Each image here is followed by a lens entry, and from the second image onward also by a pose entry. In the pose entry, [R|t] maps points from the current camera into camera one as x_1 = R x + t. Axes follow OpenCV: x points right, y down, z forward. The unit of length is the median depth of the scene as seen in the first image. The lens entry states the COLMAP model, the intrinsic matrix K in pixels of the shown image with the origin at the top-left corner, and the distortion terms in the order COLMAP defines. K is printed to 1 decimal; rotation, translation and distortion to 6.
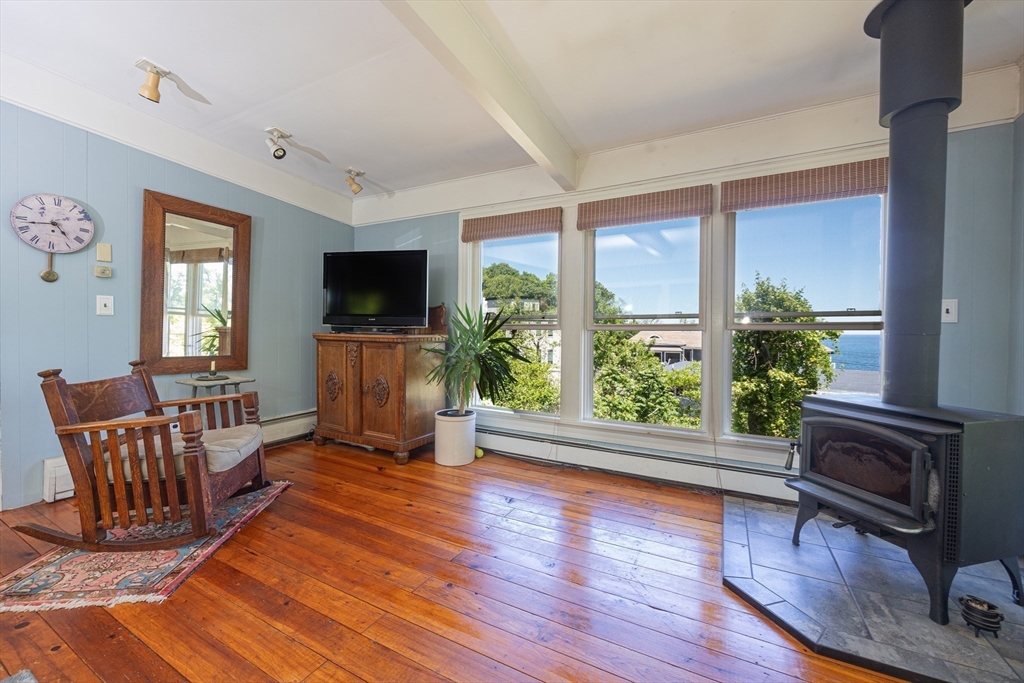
lens RADIAL K [[427.8, 0, 508.1], [0, 427.8, 335.4], [0, 0, 1]] dist [0.000793, 0.000296]
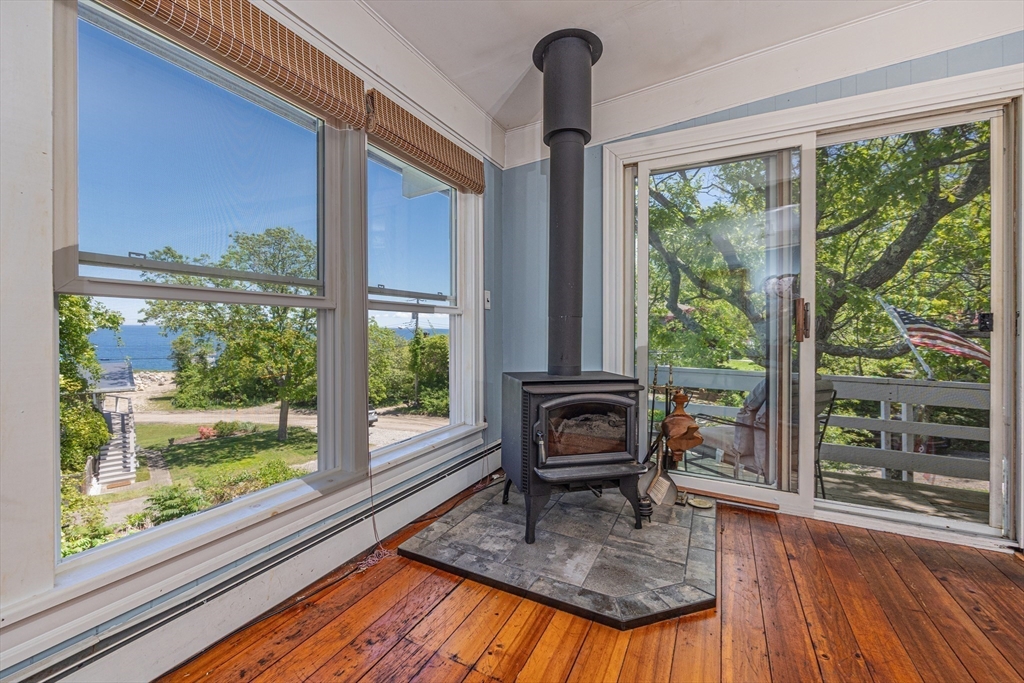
lens RADIAL K [[408.3, 0, 511.8], [0, 408.3, 333.5], [0, 0, 1]] dist [-0.000671, -0.000248]
pose [[-0.030290, -0.014861, 0.999431, -0.150884], [-0.002447, 0.999888, 0.014794, 0.018397], [-0.999538, -0.001997, -0.030323, 0.803723]]
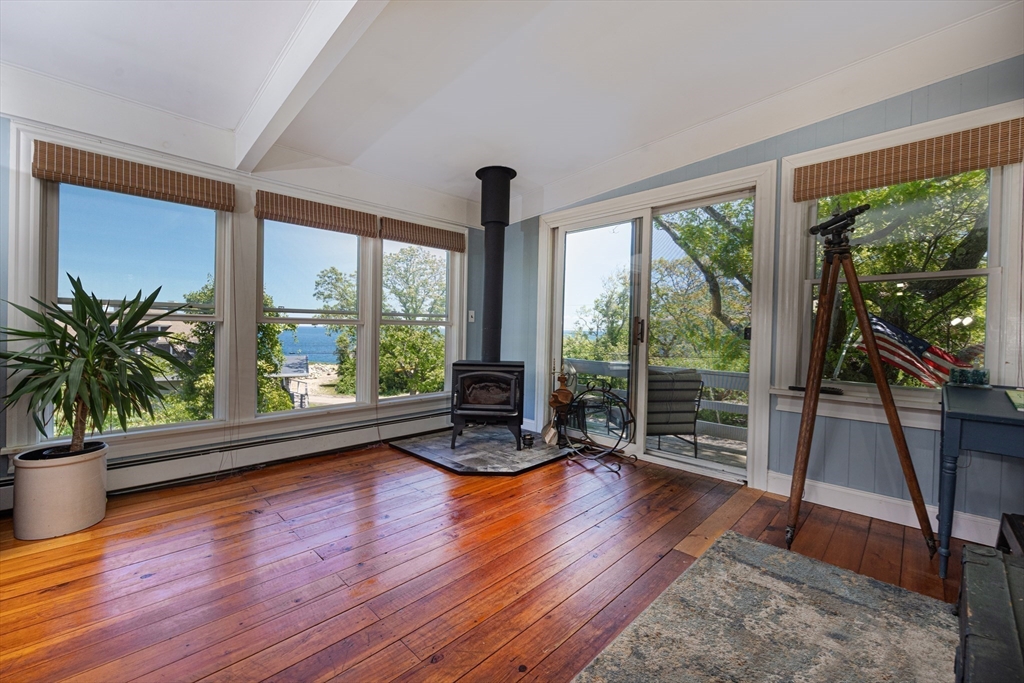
lens RADIAL K [[406.7, 0, 518.8], [0, 406.7, 331.2], [0, 0, 1]] dist [0.000836, 0.000059]
pose [[0.247958, -0.003810, 0.968763, -0.654088], [-0.006569, 0.999963, 0.005614, -0.001029], [-0.968748, -0.007756, 0.247924, 0.249195]]
